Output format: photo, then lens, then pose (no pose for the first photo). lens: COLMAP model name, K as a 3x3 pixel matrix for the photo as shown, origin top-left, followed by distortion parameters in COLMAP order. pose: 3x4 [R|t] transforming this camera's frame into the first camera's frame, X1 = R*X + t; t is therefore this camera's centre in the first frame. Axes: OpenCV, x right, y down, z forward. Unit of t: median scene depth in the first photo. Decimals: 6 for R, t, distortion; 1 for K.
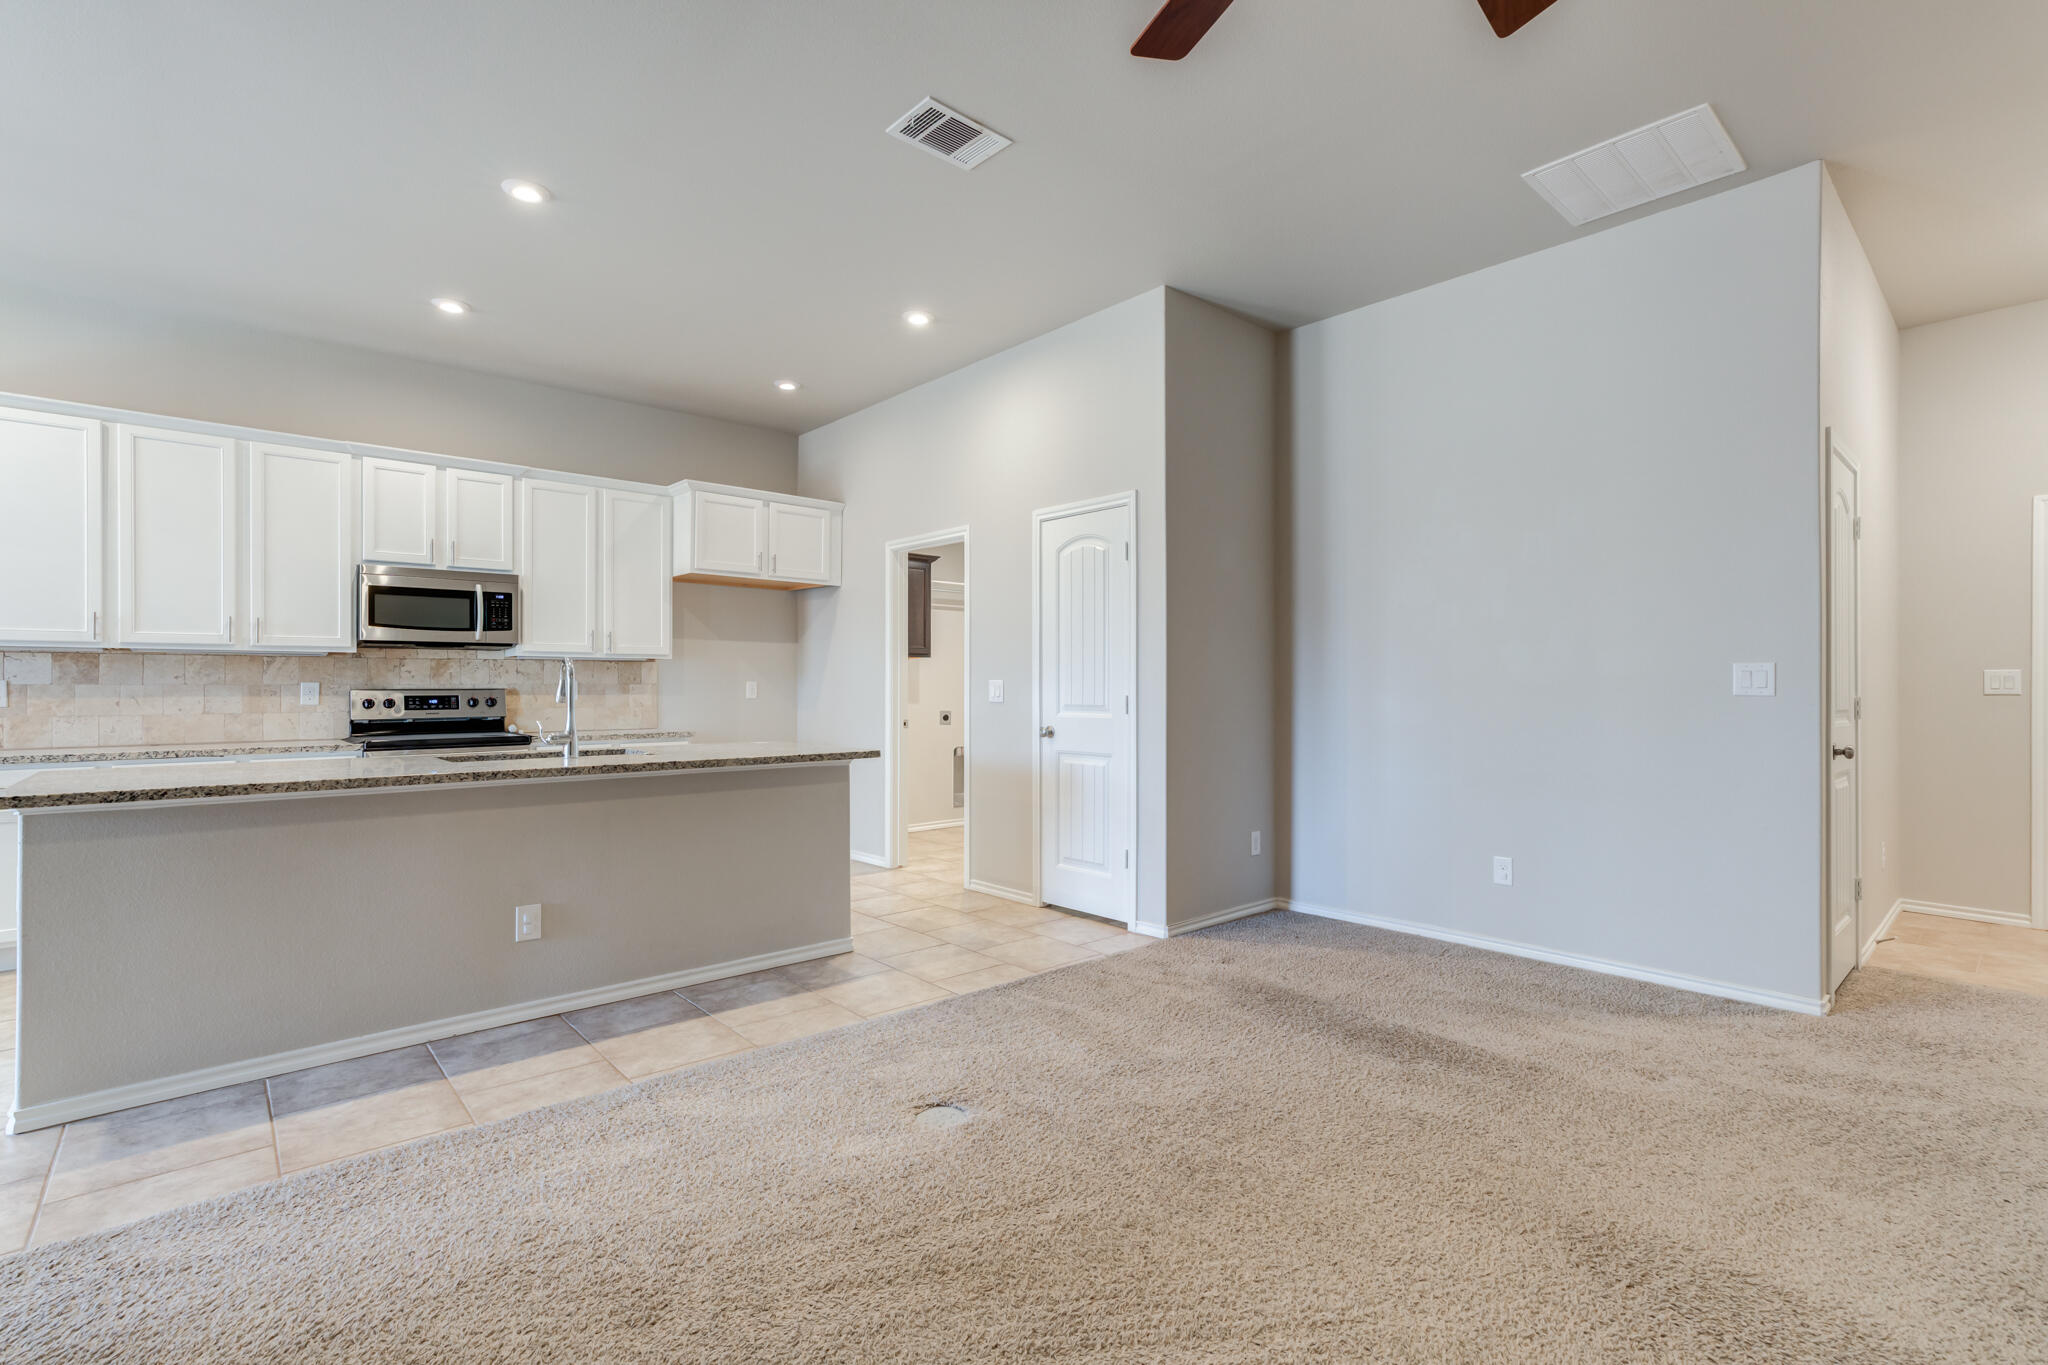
lens RADIAL K [[934.2, 0, 1024.0], [0, 934.2, 682.5], [0, 0, 1]] dist [-0.017533, 0.017384]
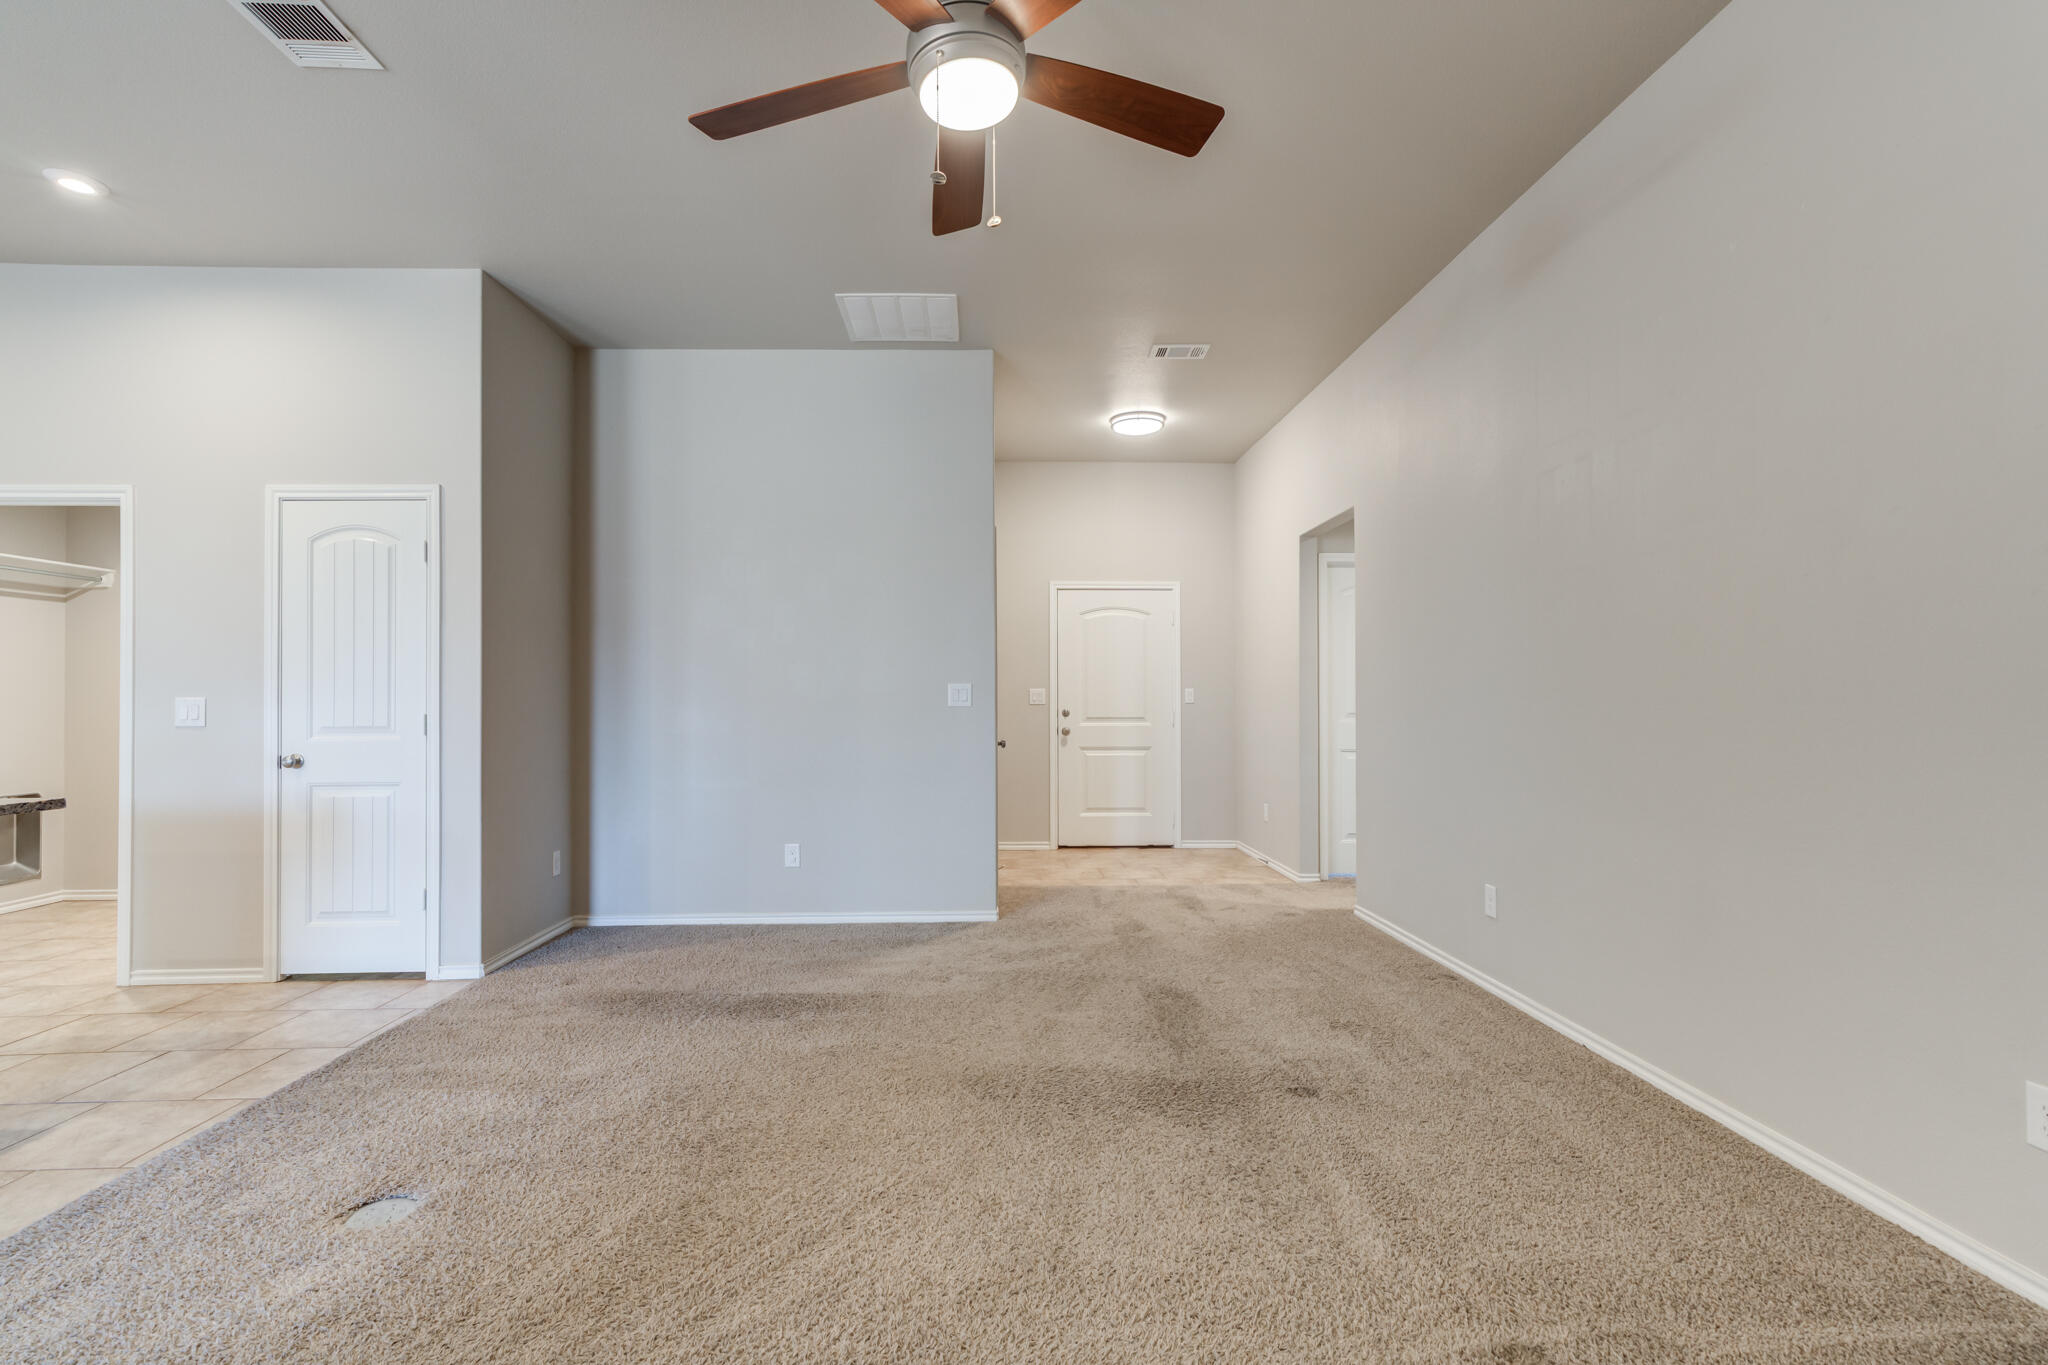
lens RADIAL K [[912.2, 0, 1019.0], [0, 912.2, 688.9], [0, 0, 1]] dist [-0.000395, 0.011422]
pose [[0.659884, 0.004704, 0.751352, -0.207303], [0.003119, 0.999955, -0.009000, -0.000614], [-0.751361, 0.008282, 0.659840, 0.004832]]
